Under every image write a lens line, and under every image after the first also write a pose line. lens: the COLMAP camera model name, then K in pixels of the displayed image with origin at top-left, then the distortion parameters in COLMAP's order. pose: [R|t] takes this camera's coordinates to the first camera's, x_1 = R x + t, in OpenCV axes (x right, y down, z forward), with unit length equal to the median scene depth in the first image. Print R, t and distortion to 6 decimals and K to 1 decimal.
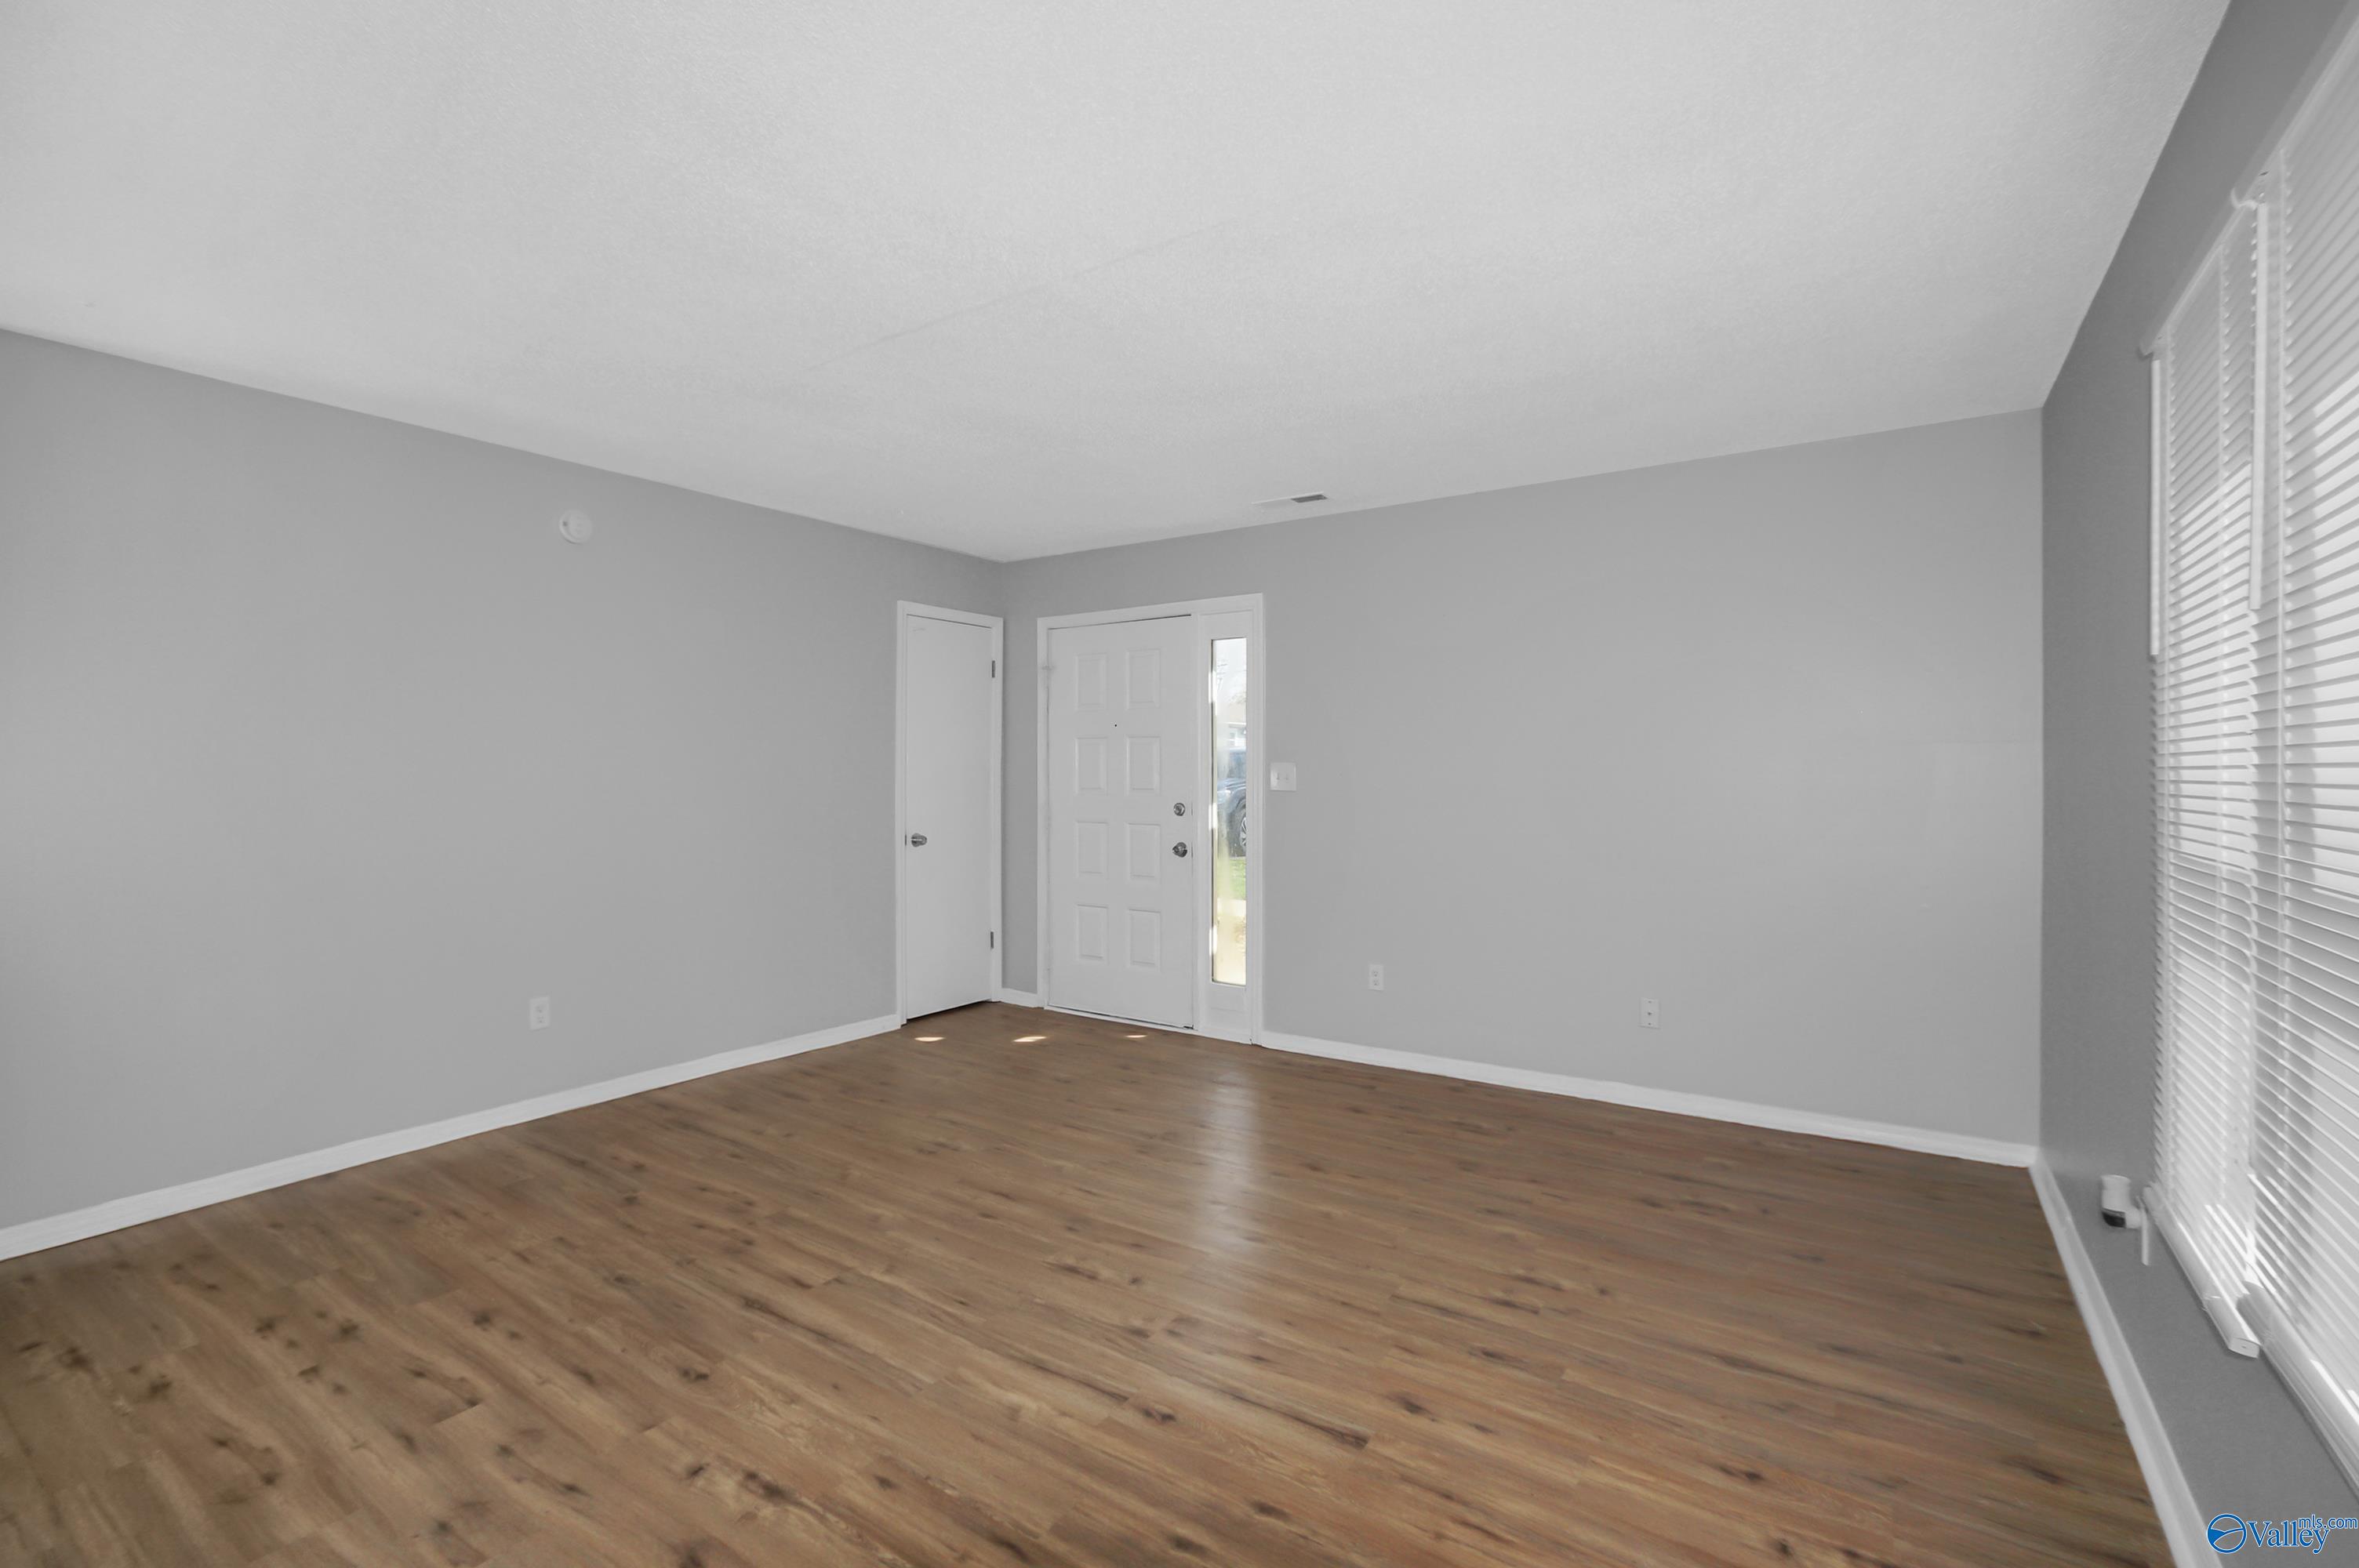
lens RADIAL K [[1068.5, 0, 1148.4], [0, 1068.5, 802.5], [0, 0, 1]] dist [-0.080112, 0.060954]
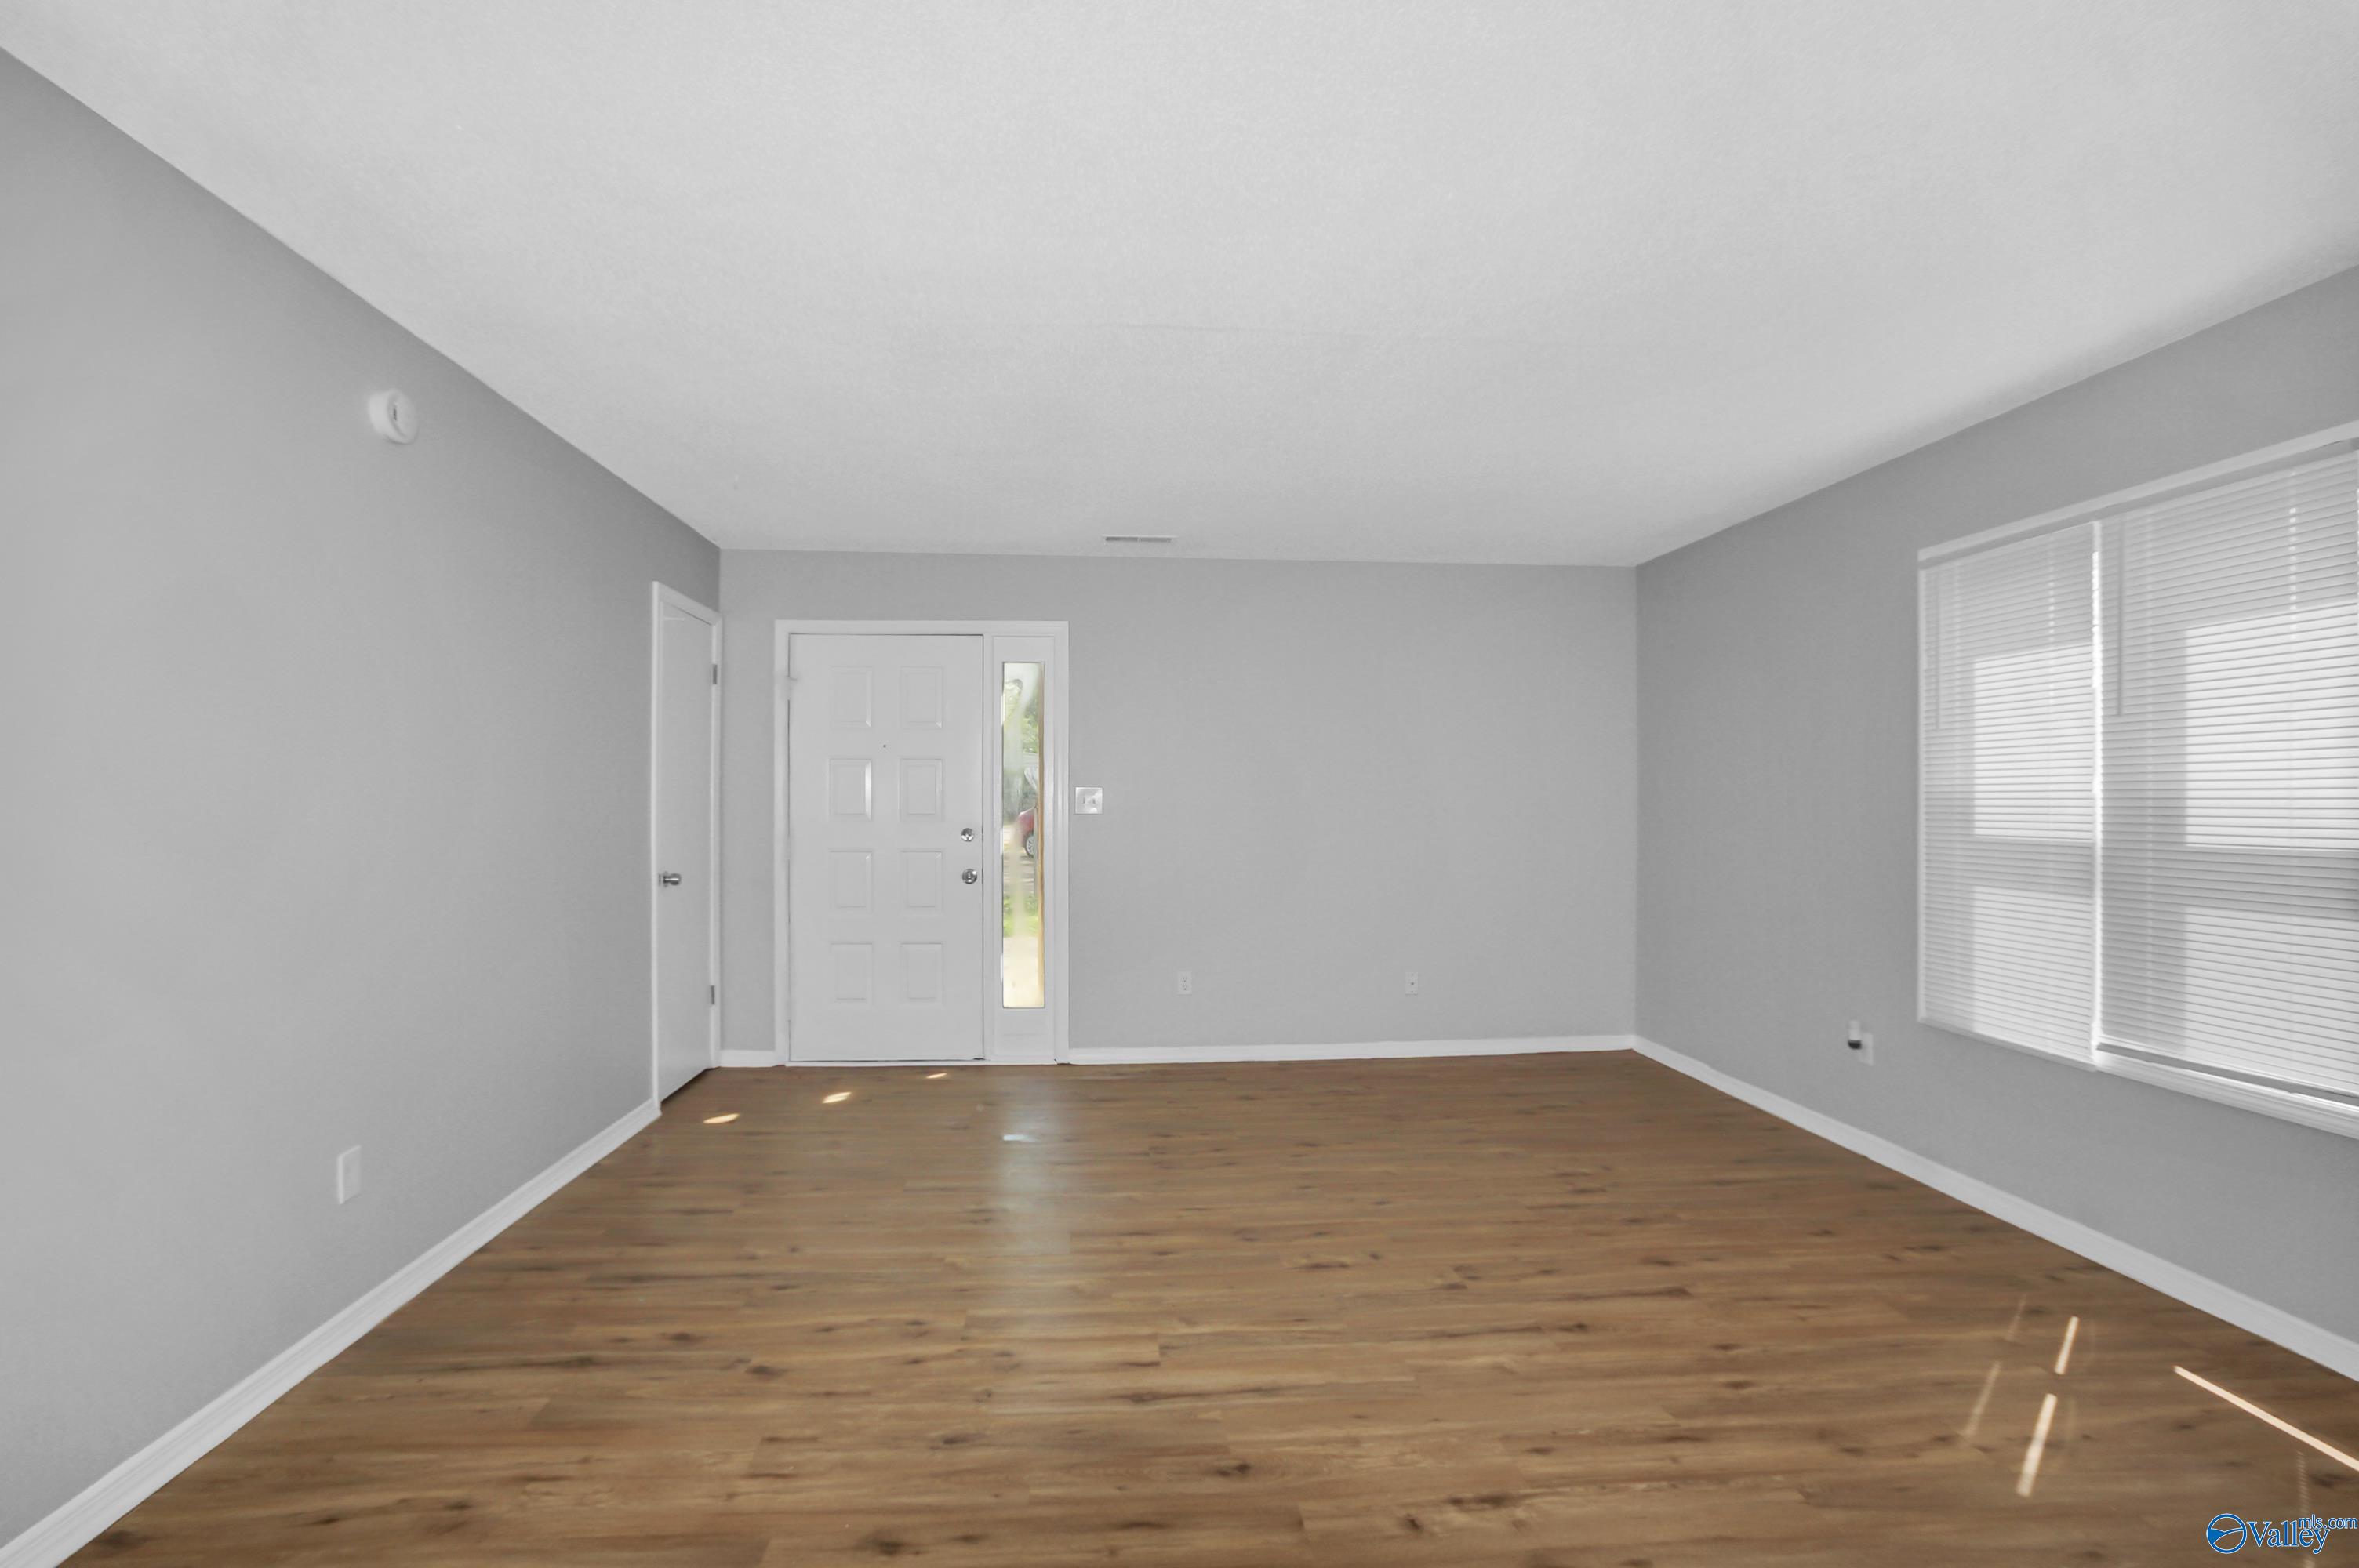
lens RADIAL K [[1068.5, 0, 1148.4], [0, 1068.5, 802.5], [0, 0, 1]] dist [-0.080112, 0.060954]
pose [[0.772712, -0.003103, 0.634749, -0.755402], [0.018170, 0.999686, -0.017233, -0.004199], [-0.634496, 0.024850, 0.772526, 0.246582]]
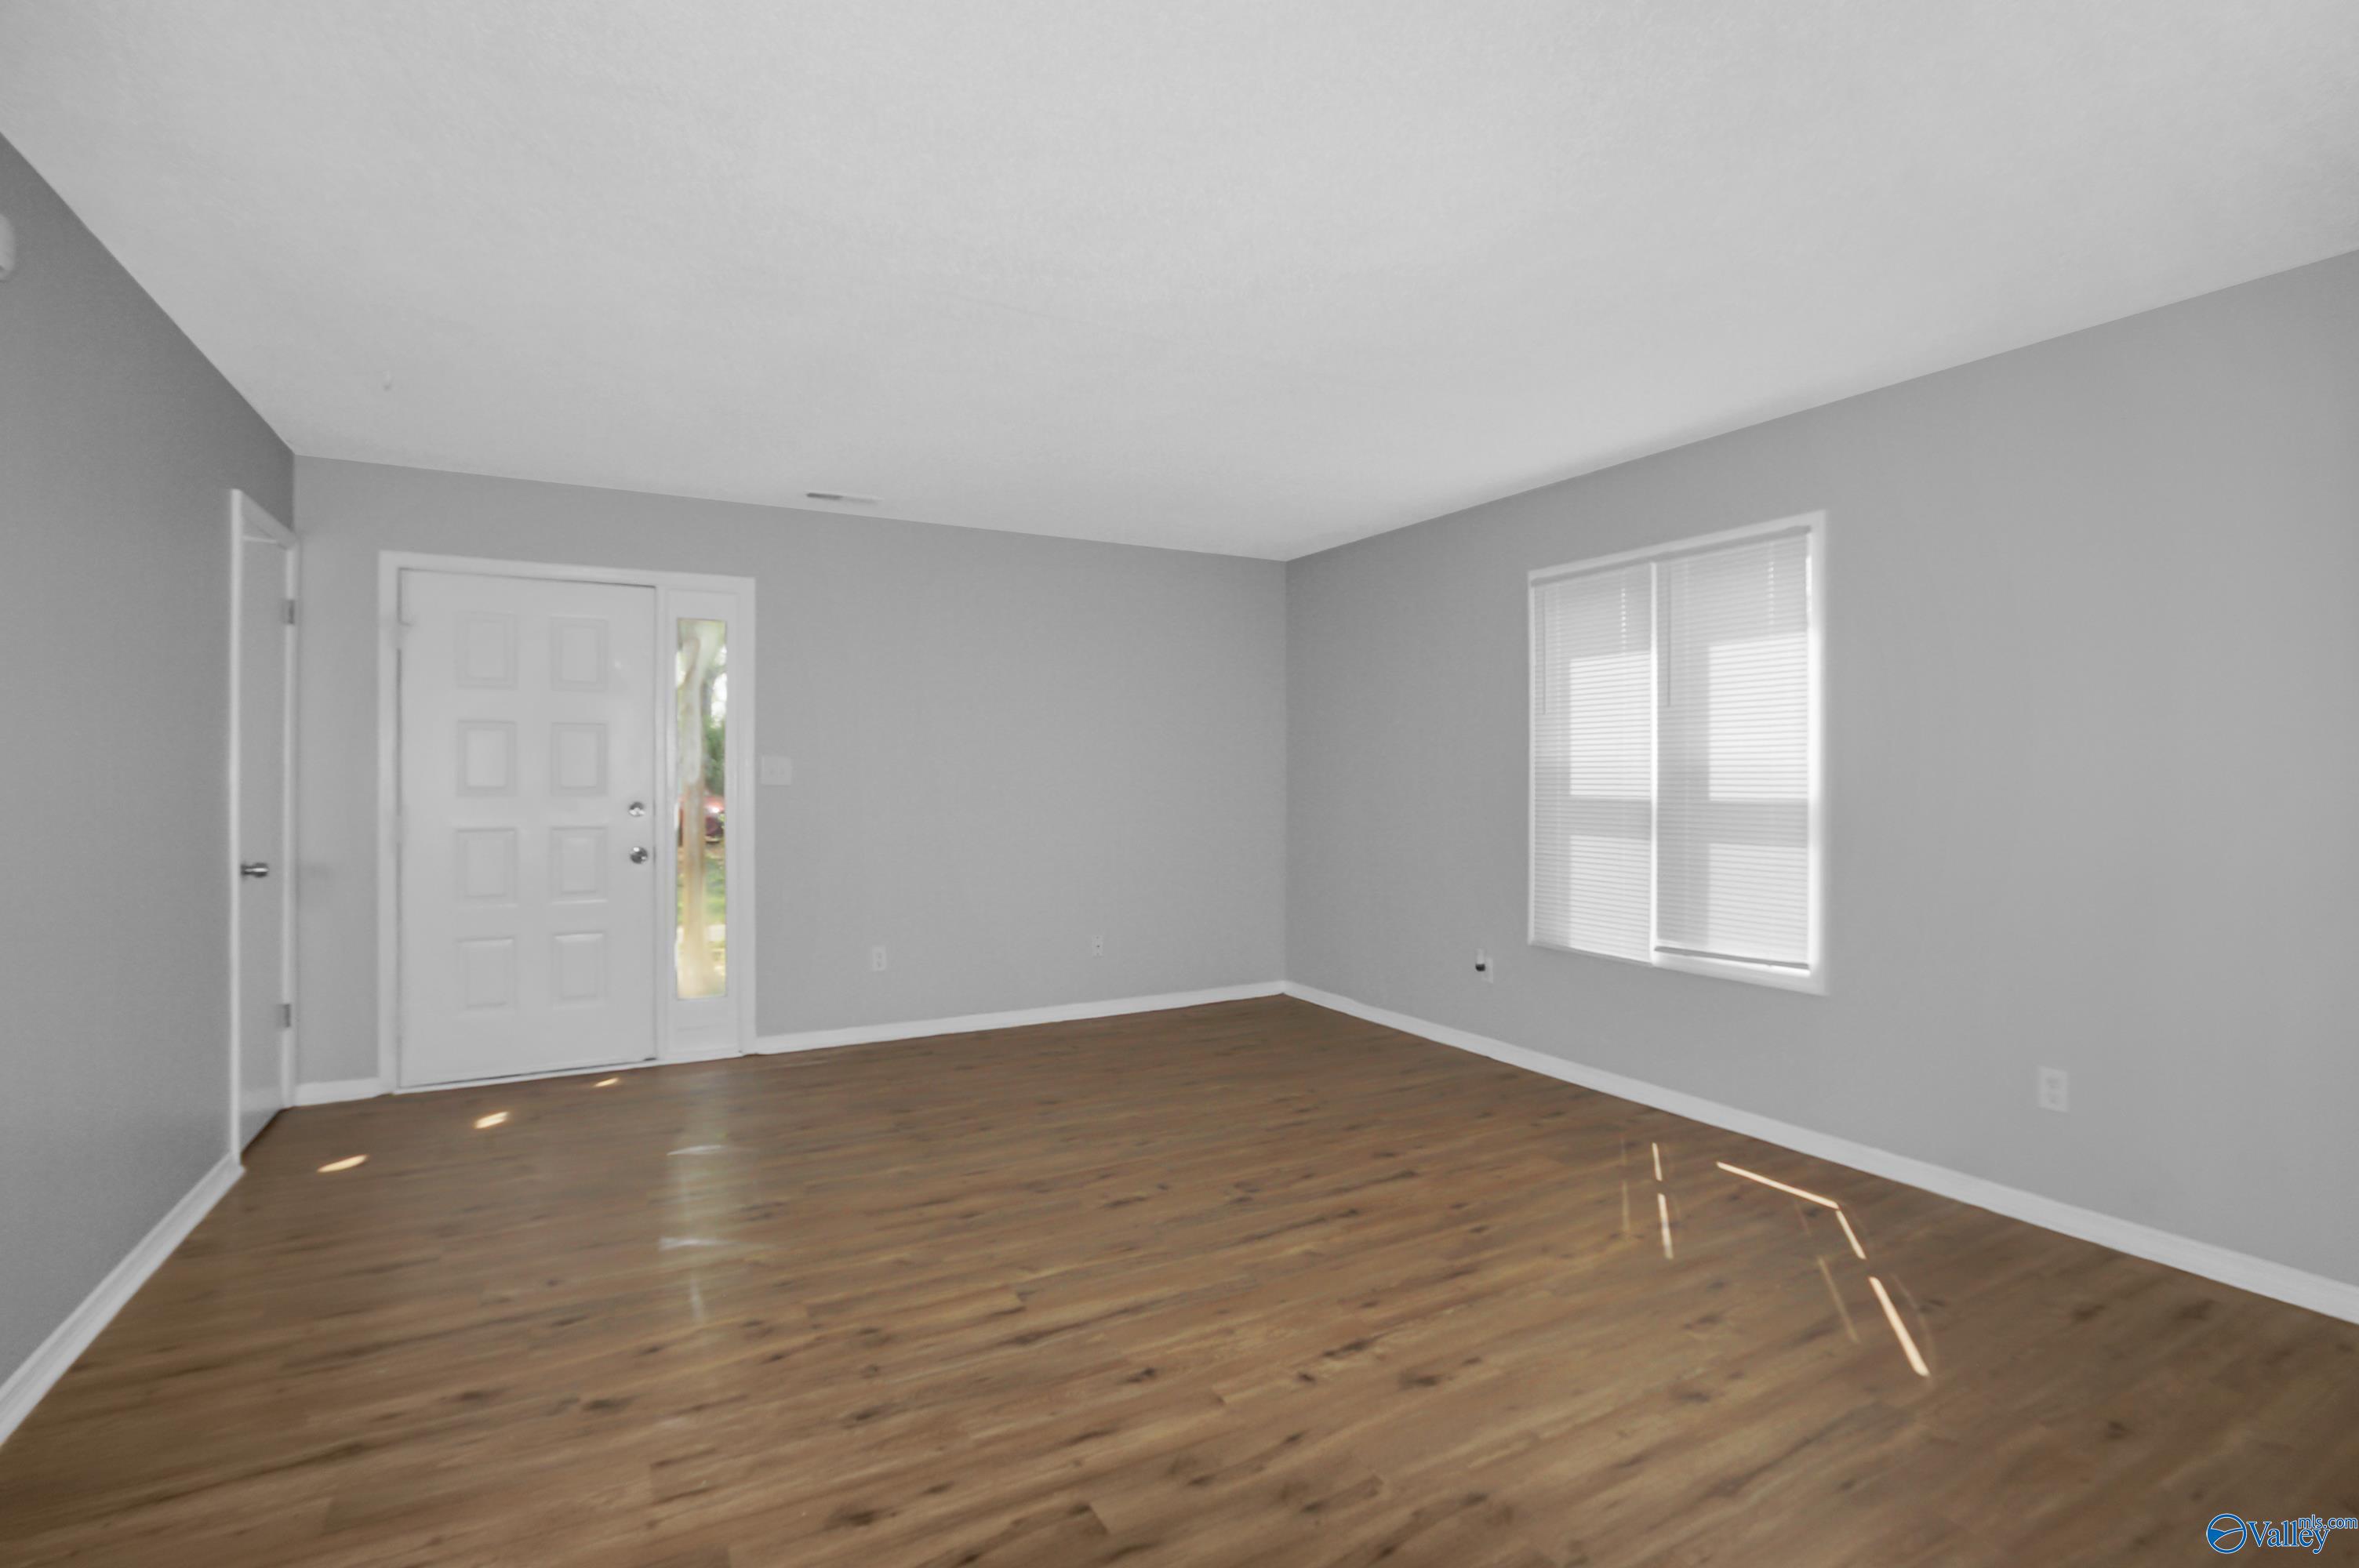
lens RADIAL K [[1107.3, 0, 1179.5], [0, 1107.3, 784.0], [0, 0, 1]] dist [-0.050242, 0.026690]
pose [[0.429117, -0.009008, 0.903204, -0.957477], [0.025784, 0.999665, -0.002280, 0.000321], [-0.902881, 0.024267, 0.429206, 0.370580]]
